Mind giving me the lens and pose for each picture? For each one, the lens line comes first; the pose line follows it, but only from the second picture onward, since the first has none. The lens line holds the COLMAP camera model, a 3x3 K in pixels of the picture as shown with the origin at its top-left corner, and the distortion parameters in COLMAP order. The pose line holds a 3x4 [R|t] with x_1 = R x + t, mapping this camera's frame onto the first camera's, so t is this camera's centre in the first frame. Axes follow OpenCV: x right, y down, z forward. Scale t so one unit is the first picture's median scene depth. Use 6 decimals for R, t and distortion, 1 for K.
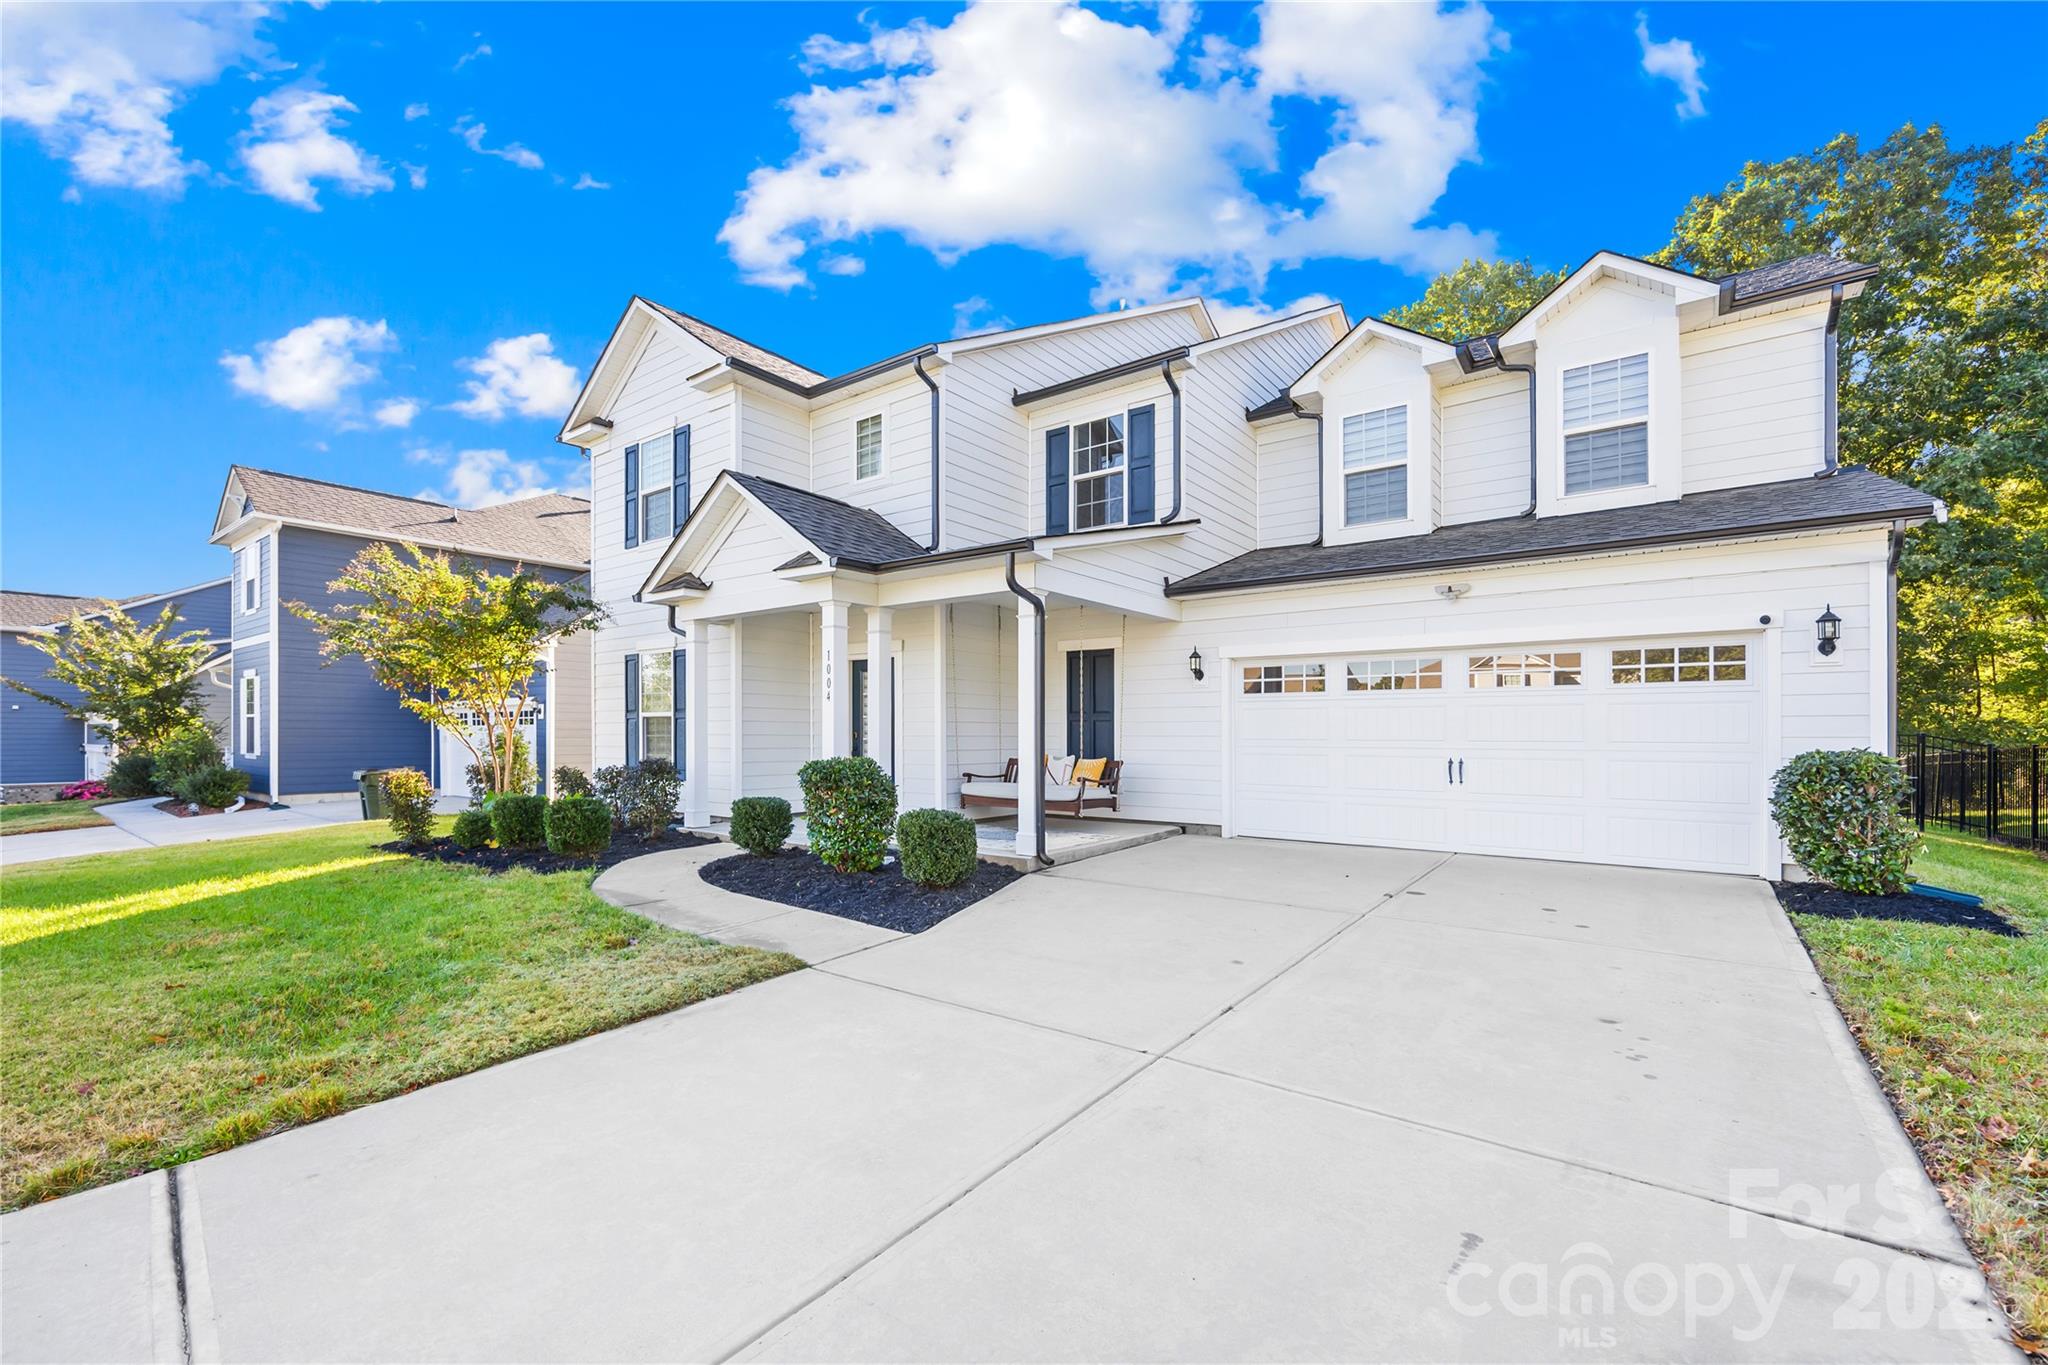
lens RADIAL K [[817.0, 0, 1025.5], [0, 817.0, 723.2], [0, 0, 1]] dist [-0.000758, -0.000027]
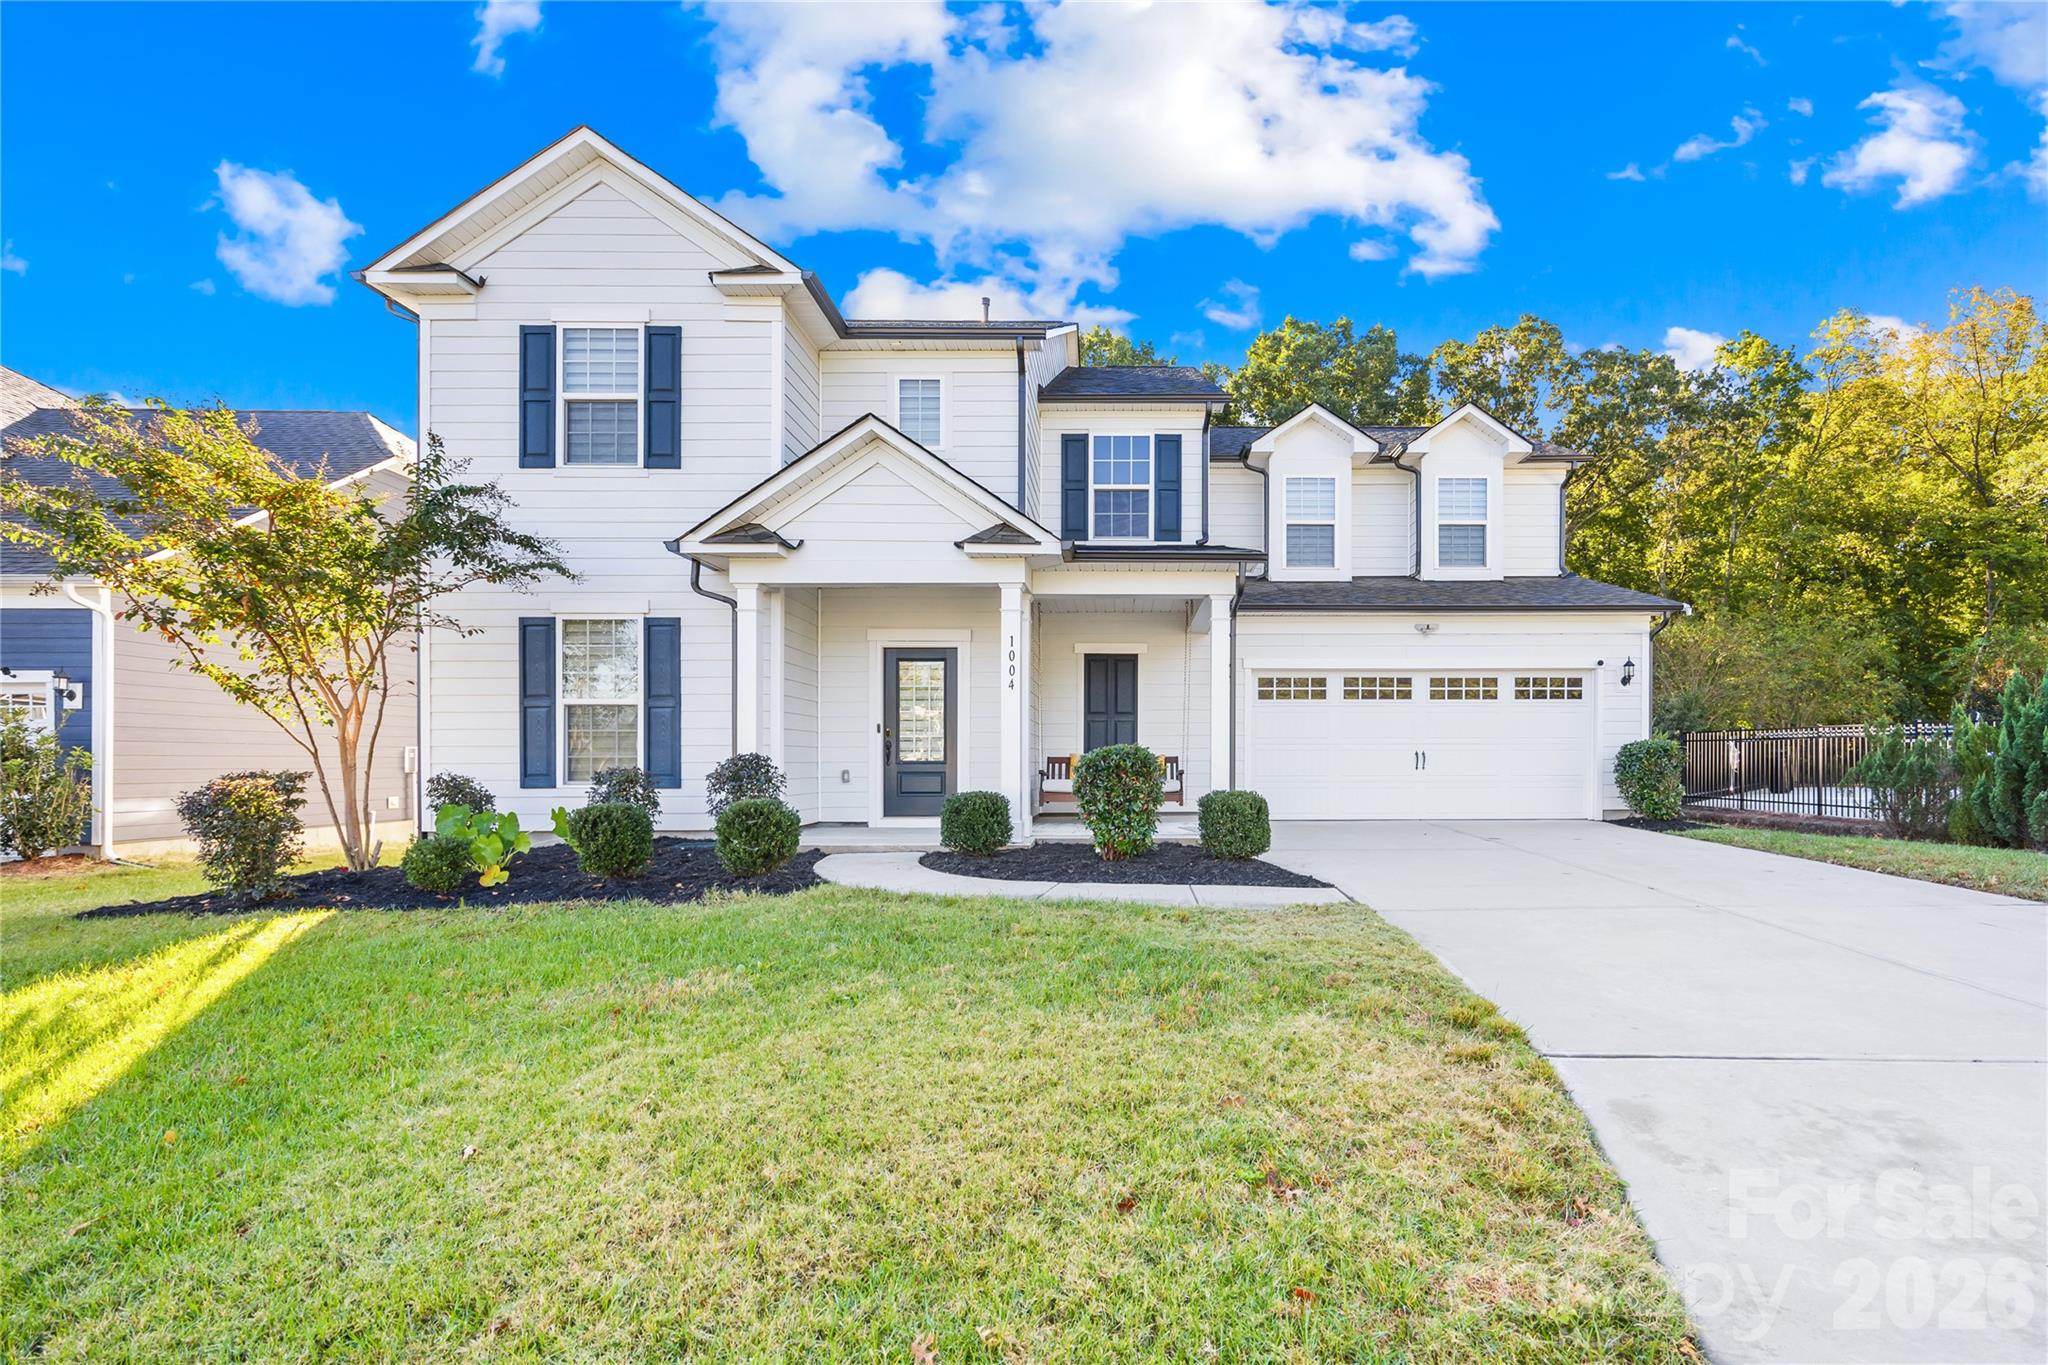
lens RADIAL K [[828.1, 0, 1024.2], [0, 828.1, 748.7], [0, 0, 1]] dist [-0.008536, -0.000056]
pose [[0.823106, -0.002122, 0.567883, -0.703472], [-0.007741, 0.999858, 0.014956, 0.021119], [-0.567834, -0.016706, 0.822973, 0.205190]]
